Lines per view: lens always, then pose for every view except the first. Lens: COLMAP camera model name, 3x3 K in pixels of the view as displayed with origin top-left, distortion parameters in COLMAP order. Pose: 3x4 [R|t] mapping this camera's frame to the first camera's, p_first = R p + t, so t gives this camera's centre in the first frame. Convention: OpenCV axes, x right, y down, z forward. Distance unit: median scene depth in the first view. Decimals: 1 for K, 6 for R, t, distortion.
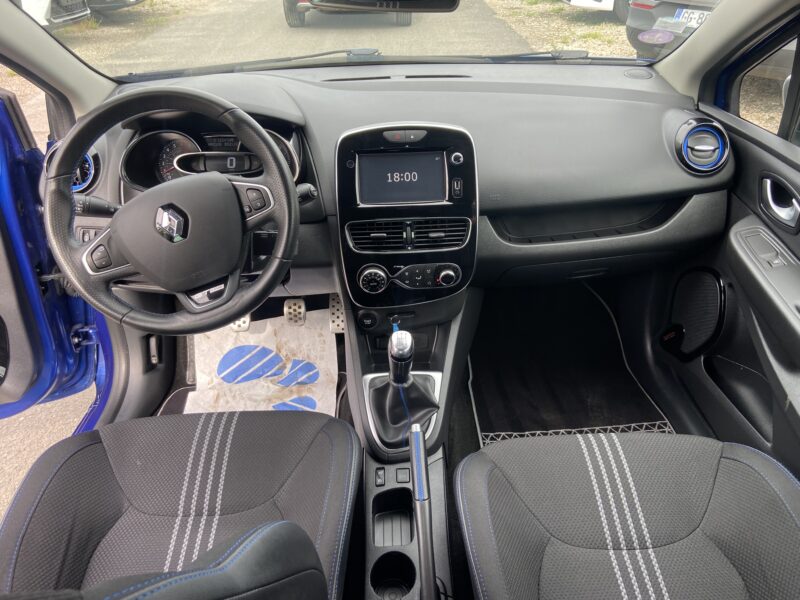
lens RADIAL K [[601.8, 0, 409.7], [0, 601.8, 303.4], [0, 0, 1]] dist [0.137563, -0.150883]
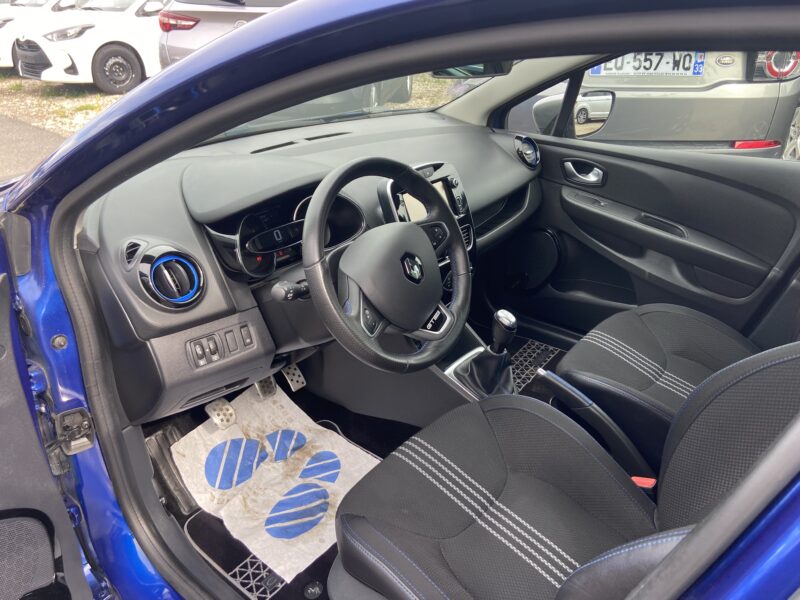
lens RADIAL K [[601.8, 0, 409.7], [0, 601.8, 303.4], [0, 0, 1]] dist [0.137563, -0.150883]
pose [[0.660274, -0.314984, 0.681779, -0.827602], [0.376712, 0.924242, 0.062173, -0.099169], [-0.649712, 0.215783, 0.728911, 0.135793]]
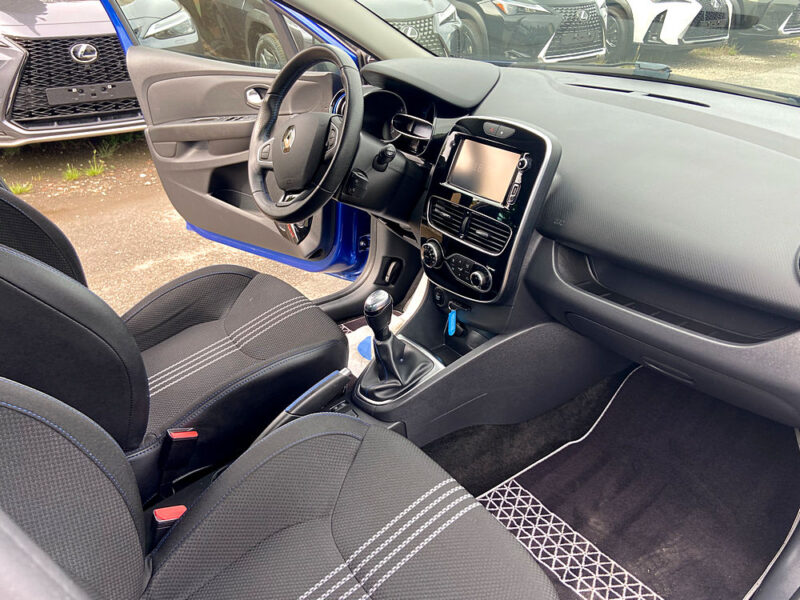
lens RADIAL K [[601.8, 0, 409.7], [0, 601.8, 303.4], [0, 0, 1]] dist [0.137563, -0.150883]
pose [[0.558081, 0.414760, -0.718693, 0.644208], [-0.444920, 0.880660, 0.162742, -0.106040], [0.700423, 0.228938, 0.676014, 0.243034]]
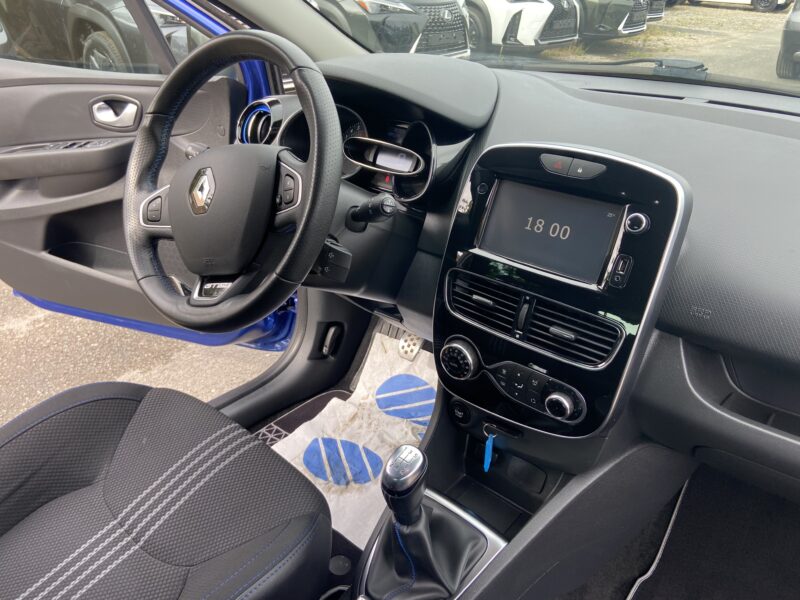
lens RADIAL K [[601.8, 0, 409.7], [0, 601.8, 303.4], [0, 0, 1]] dist [0.137563, -0.150883]
pose [[0.737118, 0.348074, -0.579224, 0.239979], [-0.380221, 0.922218, 0.070323, -0.110088], [0.558649, 0.168396, 0.812129, 0.365794]]
